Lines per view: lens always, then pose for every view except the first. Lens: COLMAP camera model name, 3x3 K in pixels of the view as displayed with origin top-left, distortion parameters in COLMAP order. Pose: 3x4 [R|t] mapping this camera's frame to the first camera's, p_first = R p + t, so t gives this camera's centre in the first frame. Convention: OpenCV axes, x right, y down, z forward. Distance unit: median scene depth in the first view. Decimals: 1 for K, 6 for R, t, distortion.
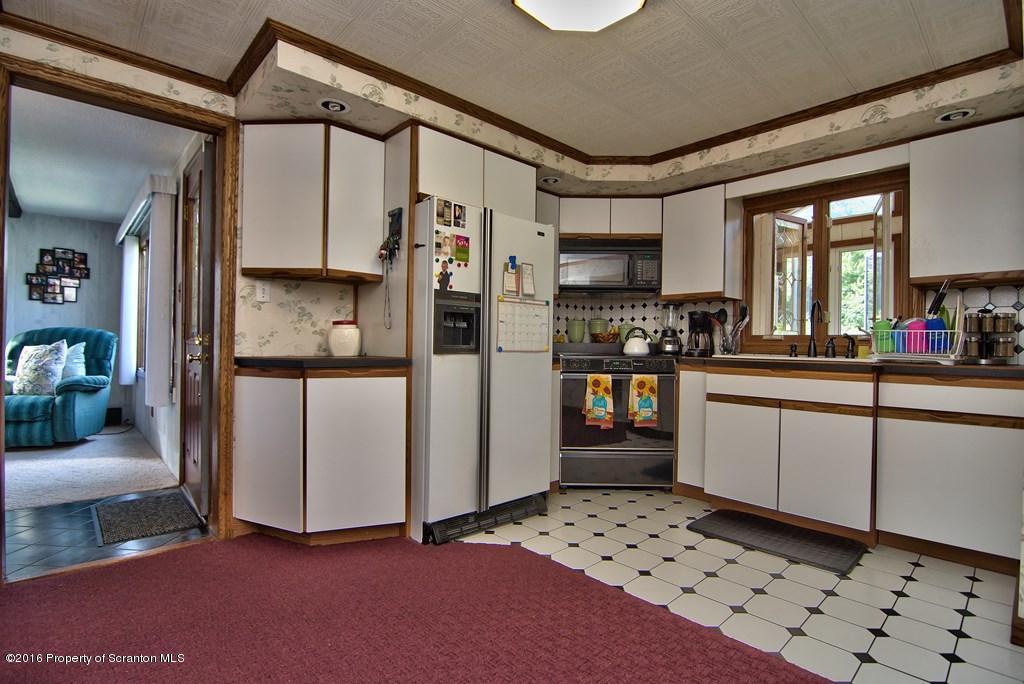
lens RADIAL K [[492.6, 0, 519.0], [0, 492.6, 348.7], [0, 0, 1]] dist [-0.009522, -0.006987]
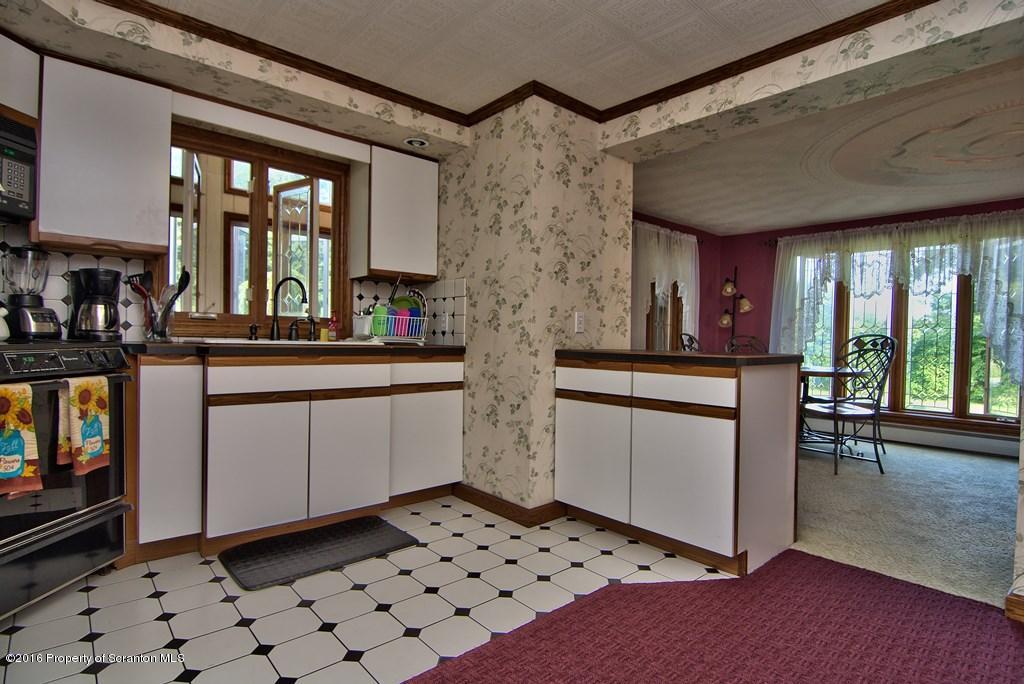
lens RADIAL K [[524.7, 0, 513.7], [0, 524.7, 346.4], [0, 0, 1]] dist [-0.012953, -0.001133]
pose [[0.030028, -0.030648, 0.999079, -0.312576], [-0.014095, 0.999417, 0.031082, -0.006922], [-0.999450, -0.015015, 0.029578, 0.507842]]
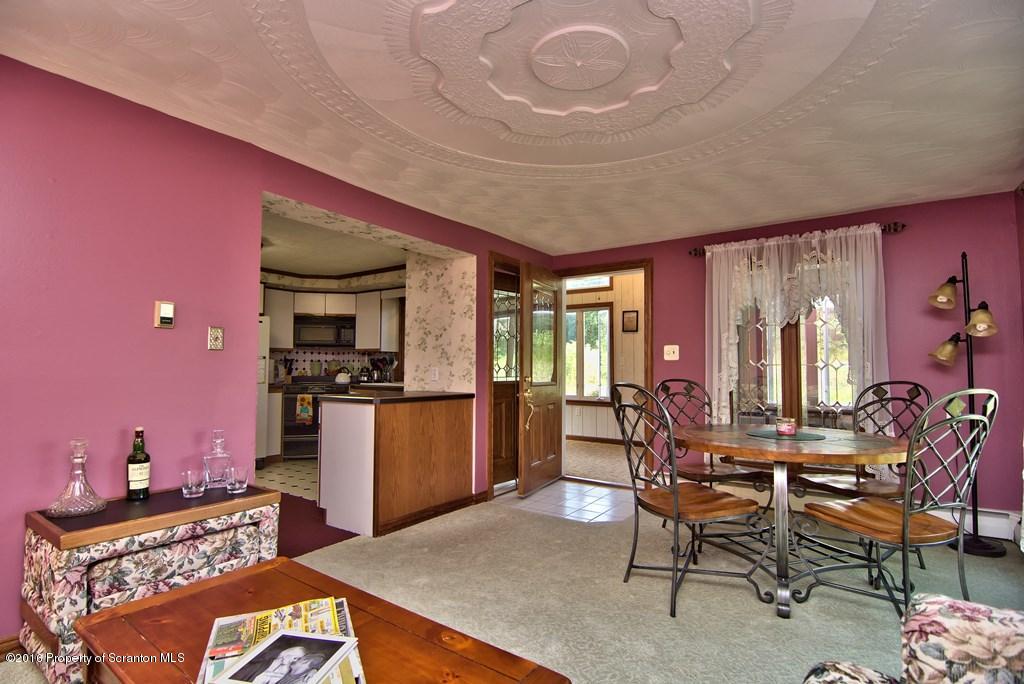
lens RADIAL K [[492.6, 0, 519.0], [0, 492.6, 348.7], [0, 0, 1]] dist [-0.009522, -0.006987]
pose [[0.978696, -0.003377, 0.205286, 0.568735], [0.012260, 0.999042, -0.042016, -0.032164], [-0.204948, 0.043638, 0.977800, -0.960618]]
